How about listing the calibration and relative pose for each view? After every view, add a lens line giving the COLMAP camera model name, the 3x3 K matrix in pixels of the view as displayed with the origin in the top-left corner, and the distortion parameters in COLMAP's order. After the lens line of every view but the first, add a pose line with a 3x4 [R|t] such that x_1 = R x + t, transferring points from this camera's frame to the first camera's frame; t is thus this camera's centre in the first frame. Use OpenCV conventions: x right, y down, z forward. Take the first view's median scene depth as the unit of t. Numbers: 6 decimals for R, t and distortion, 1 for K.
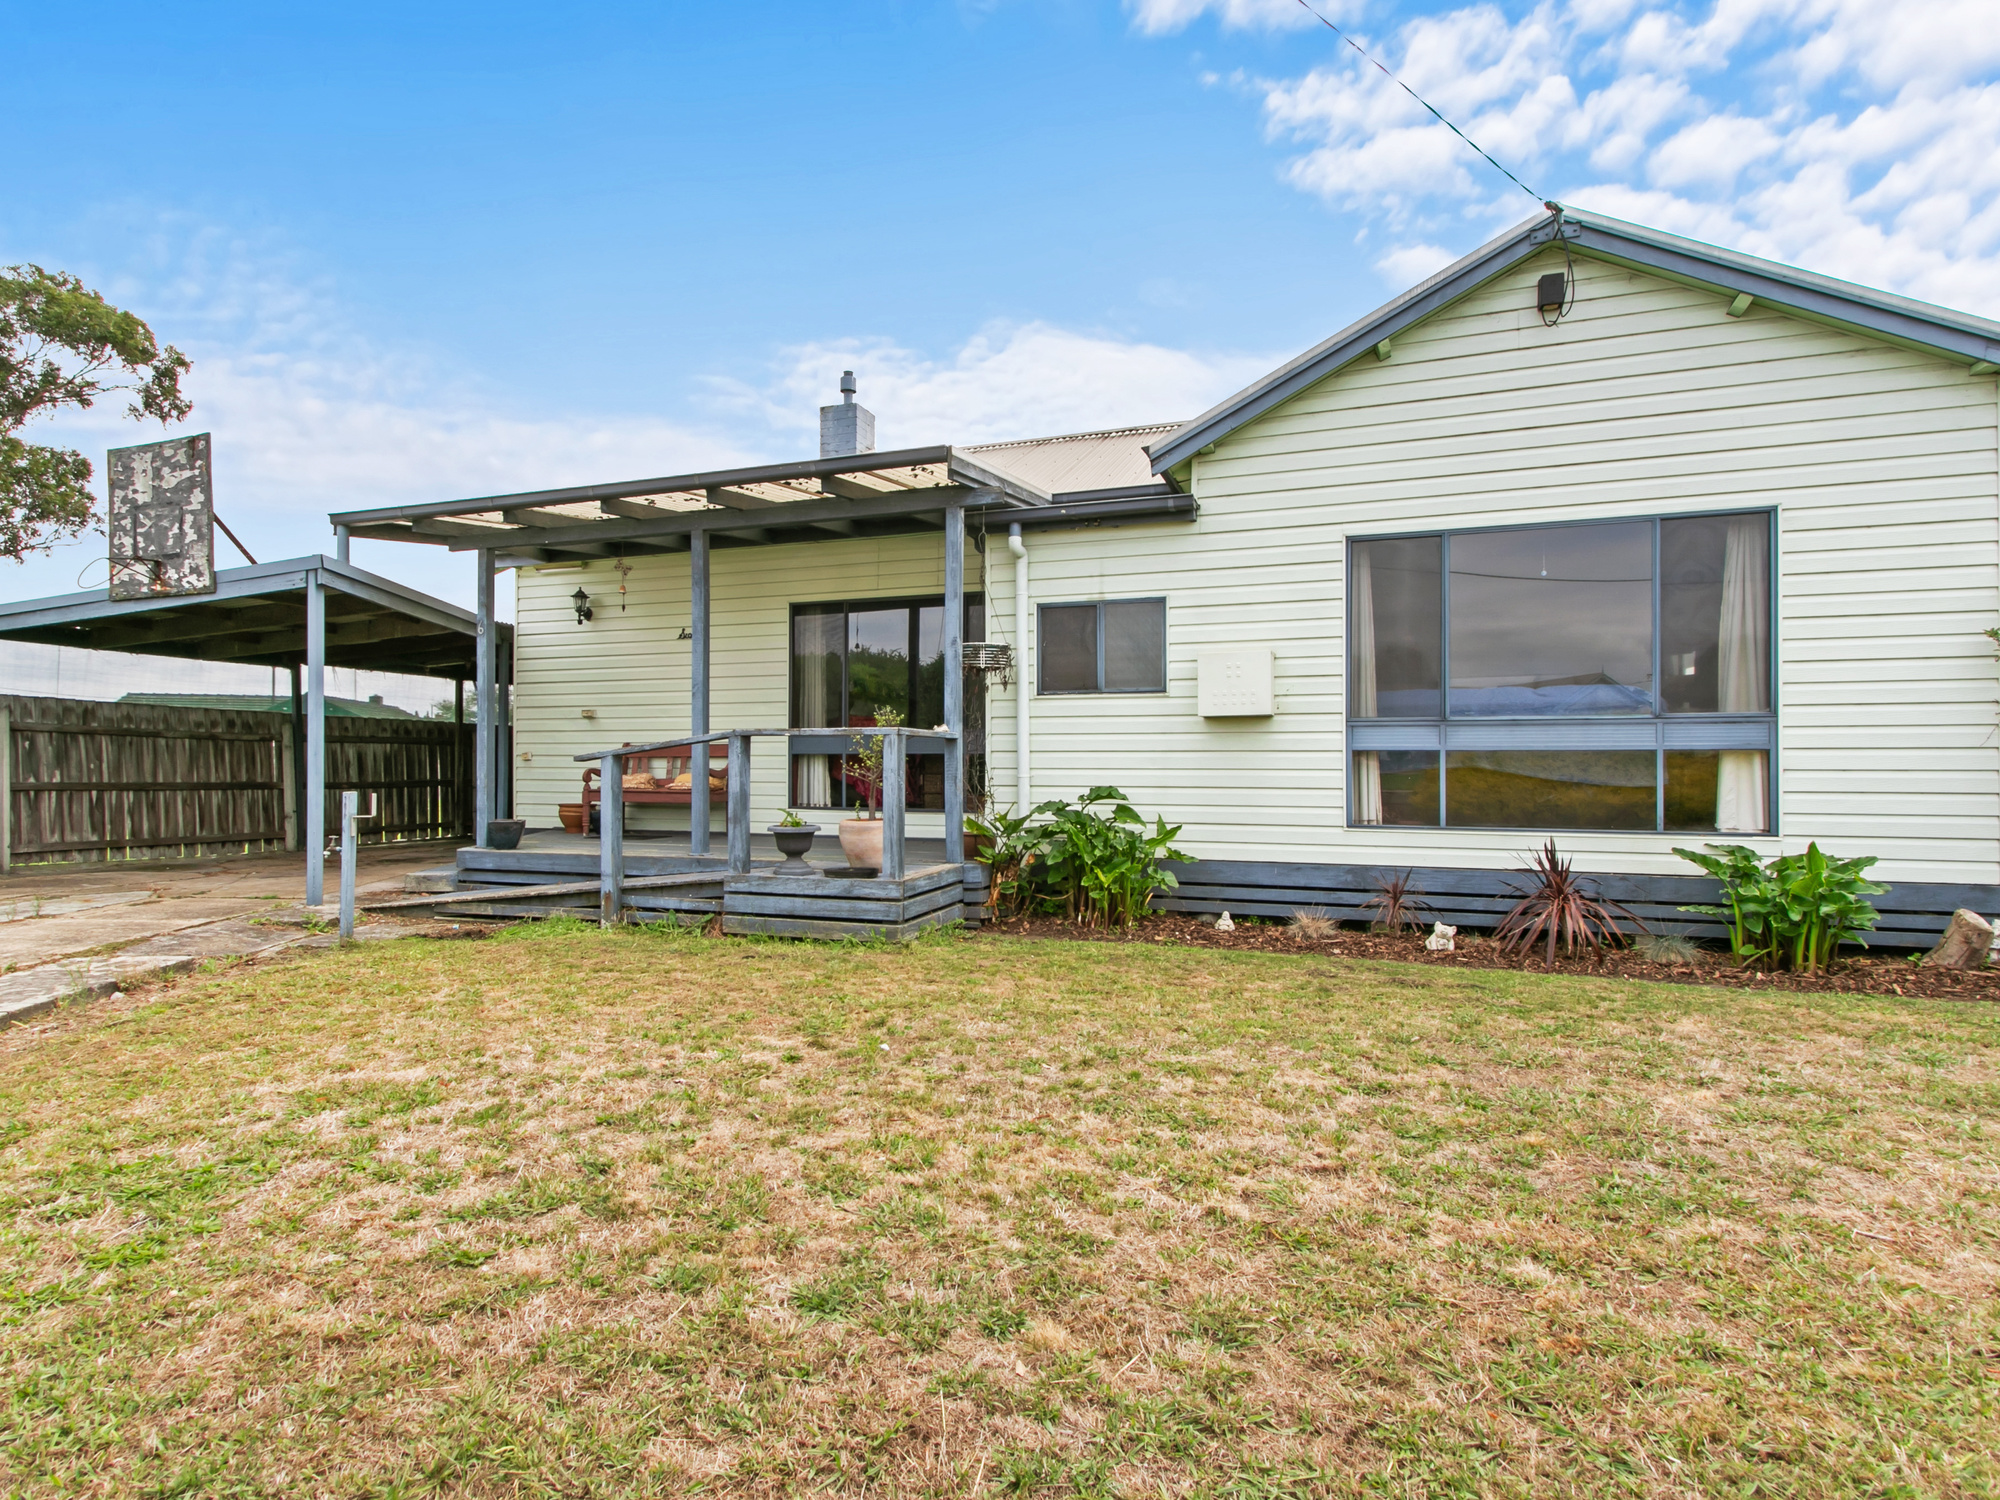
lens RADIAL K [[1010.7, 0, 998.5], [0, 1010.7, 752.7], [0, 0, 1]] dist [0.006913, -0.001832]
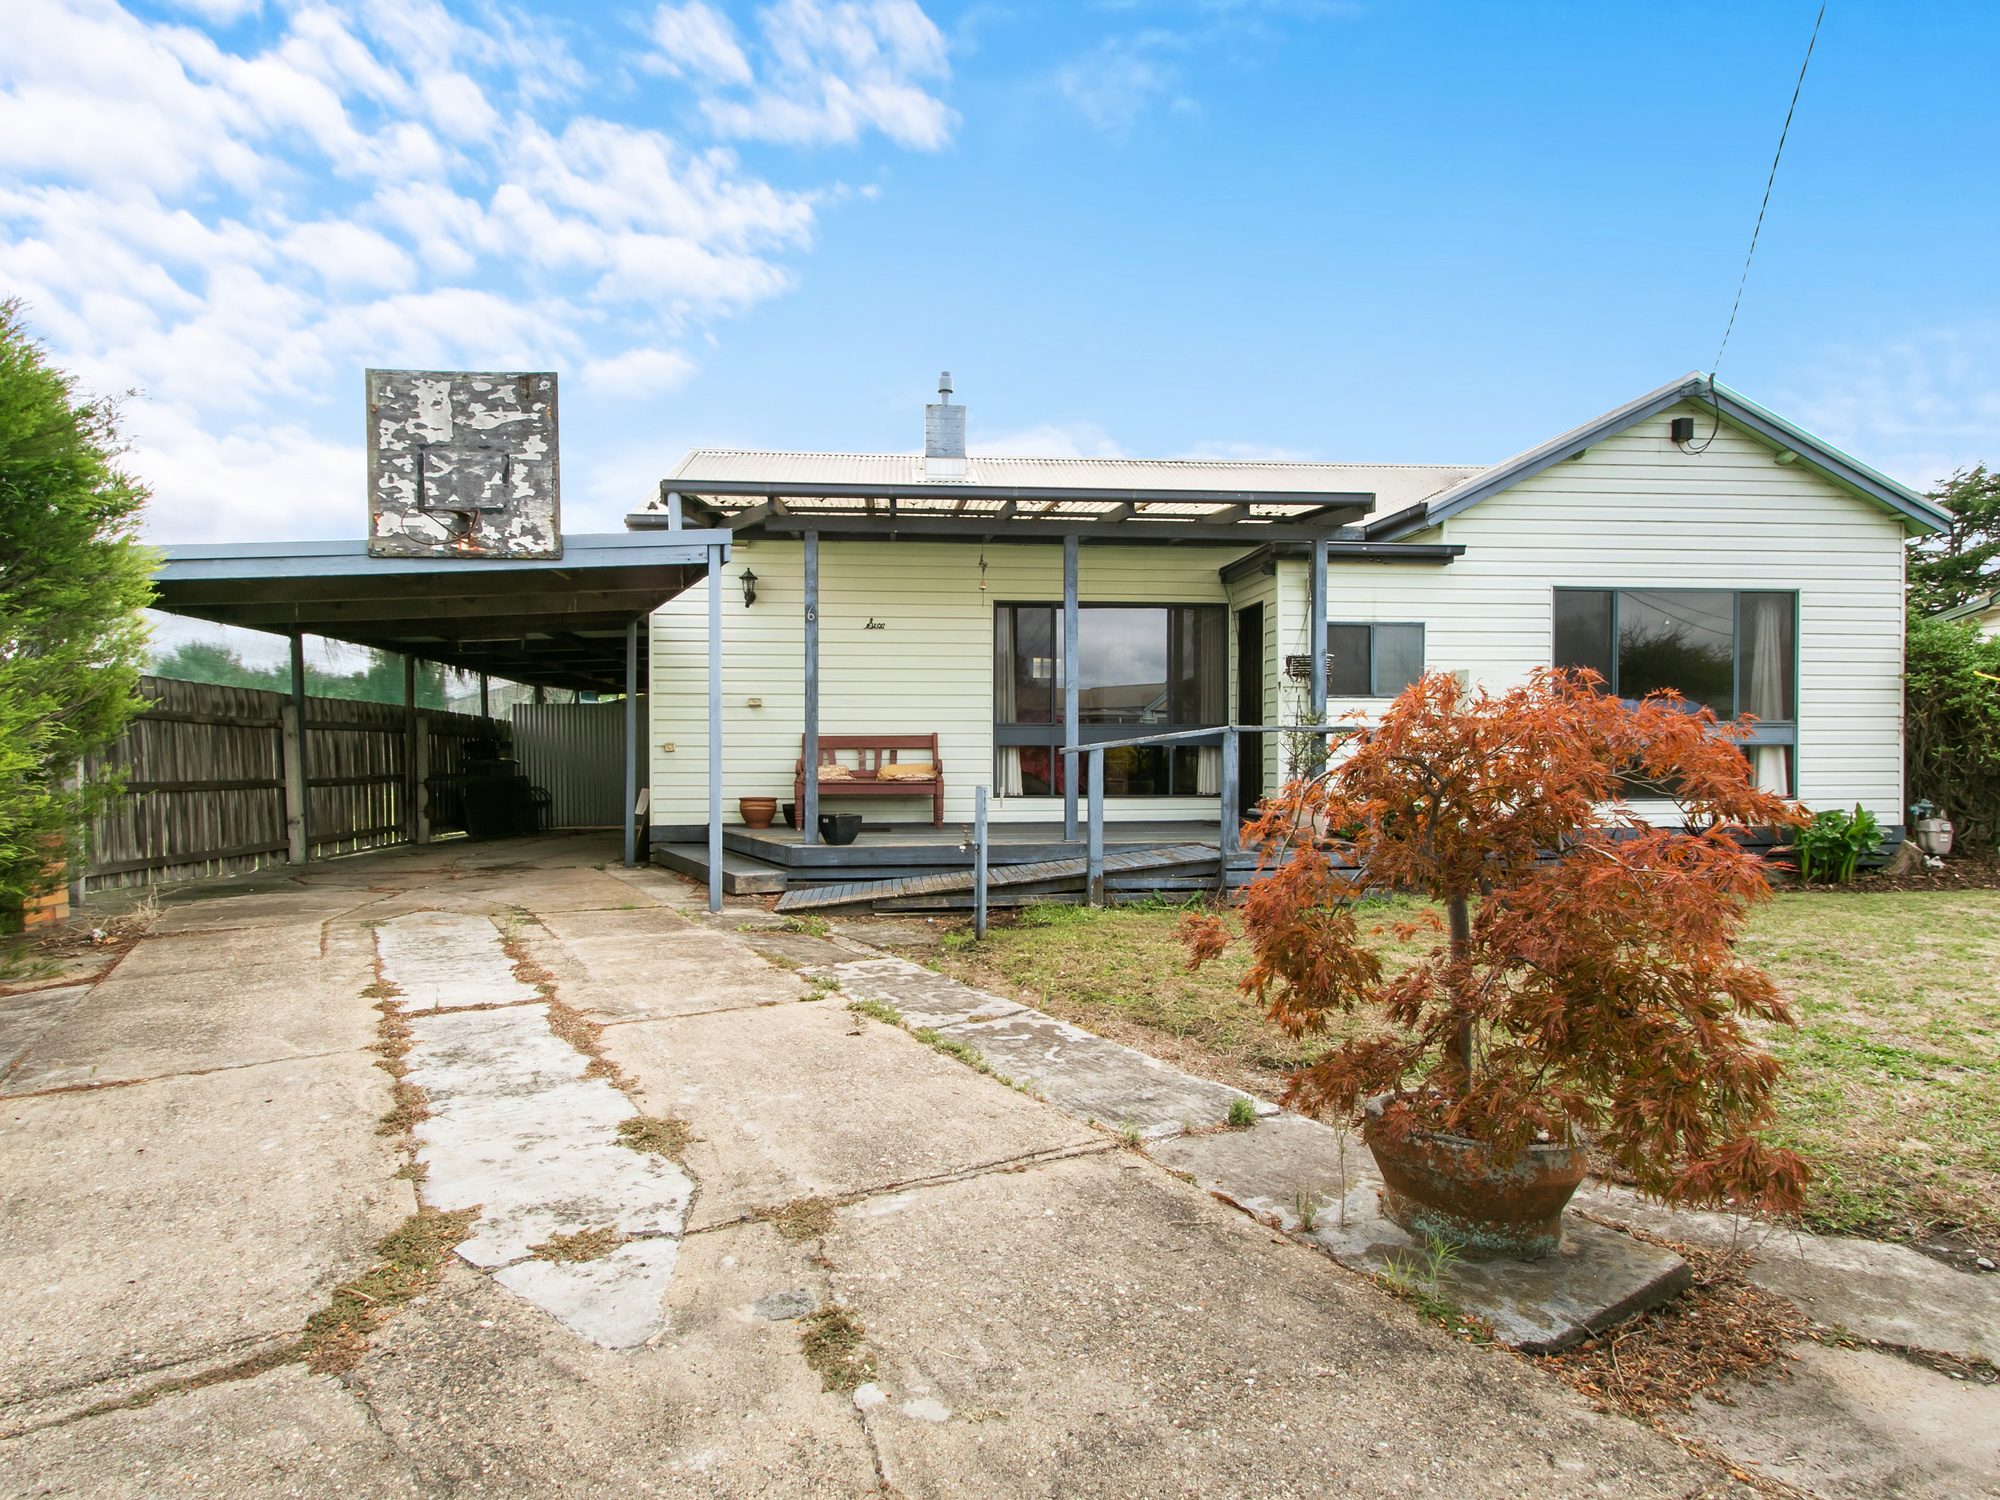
lens RADIAL K [[1010.7, 0, 985.6], [0, 1010.7, 749.8], [0, 0, 1]] dist [0.006913, -0.001832]
pose [[0.912171, -0.001077, 0.409808, -0.785596], [-0.002998, 0.999952, 0.009301, -0.004732], [-0.409798, -0.009712, 0.912124, 0.063769]]
